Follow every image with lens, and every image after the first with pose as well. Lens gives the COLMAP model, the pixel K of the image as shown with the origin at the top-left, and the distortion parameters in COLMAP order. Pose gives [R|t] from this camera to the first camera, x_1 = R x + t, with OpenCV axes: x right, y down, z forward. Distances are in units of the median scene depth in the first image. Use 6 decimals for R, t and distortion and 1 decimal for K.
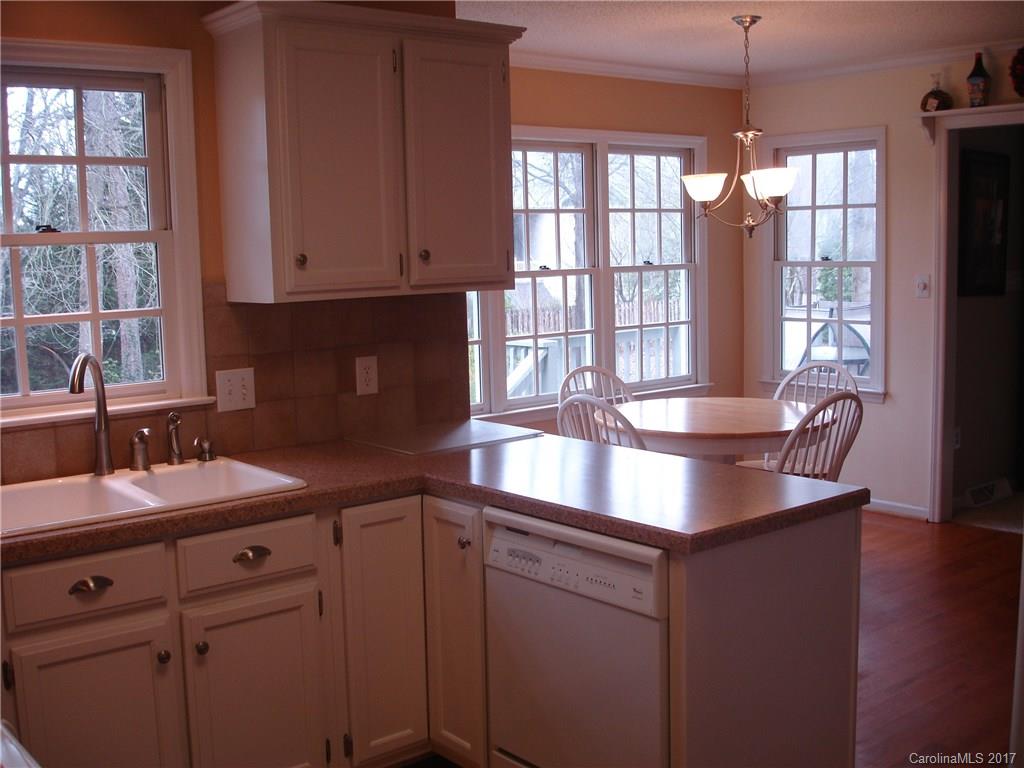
lens RADIAL K [[1149.9, 0, 511.5], [0, 1149.9, 389.9], [0, 0, 1]] dist [-0.053007, -0.175271]
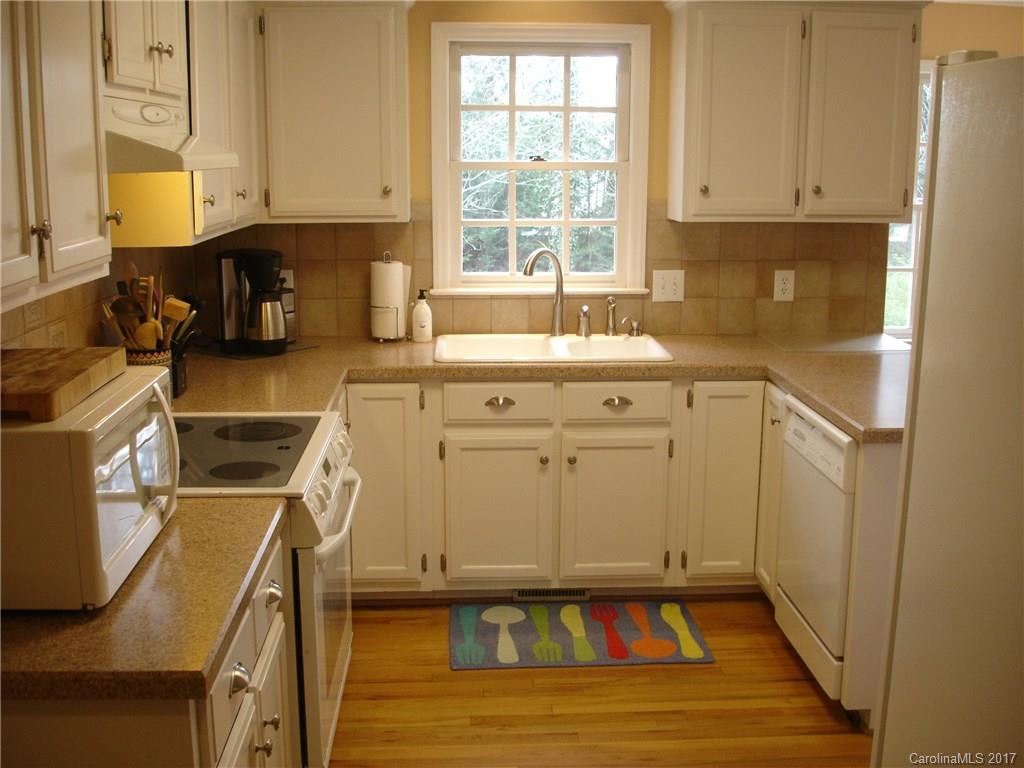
lens RADIAL K [[1149.9, 0, 511.5], [0, 1149.9, 389.9], [0, 0, 1]] dist [-0.053007, -0.175271]
pose [[0.804014, 0.145040, -0.576650, 0.423101], [-0.096264, 0.988751, 0.114472, -0.016941], [0.586766, -0.036527, 0.808932, -0.185985]]
